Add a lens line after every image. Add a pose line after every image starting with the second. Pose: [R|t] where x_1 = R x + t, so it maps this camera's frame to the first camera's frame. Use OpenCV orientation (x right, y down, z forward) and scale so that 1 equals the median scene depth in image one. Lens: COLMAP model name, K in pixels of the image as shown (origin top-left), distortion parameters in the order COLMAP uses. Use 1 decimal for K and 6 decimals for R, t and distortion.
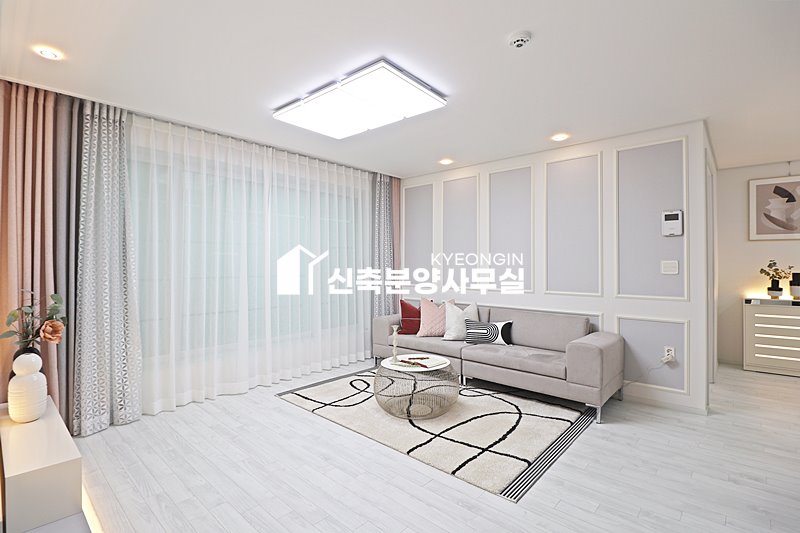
lens RADIAL K [[369.9, 0, 401.0], [0, 369.9, 265.3], [0, 0, 1]] dist [-0.007814, -0.008560]
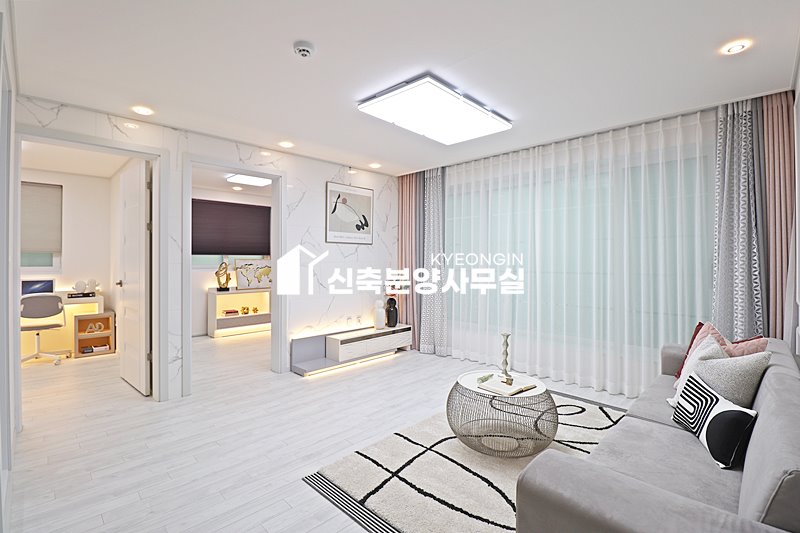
lens RADIAL K [[369.9, 0, 400.6], [0, 369.9, 261.0], [0, 0, 1]] dist [-0.007814, -0.008560]
pose [[-0.039363, 0.011975, -0.999153, 0.969043], [0.005149, 0.999917, 0.011782, -0.020225], [0.999212, -0.004681, -0.039421, 0.919867]]
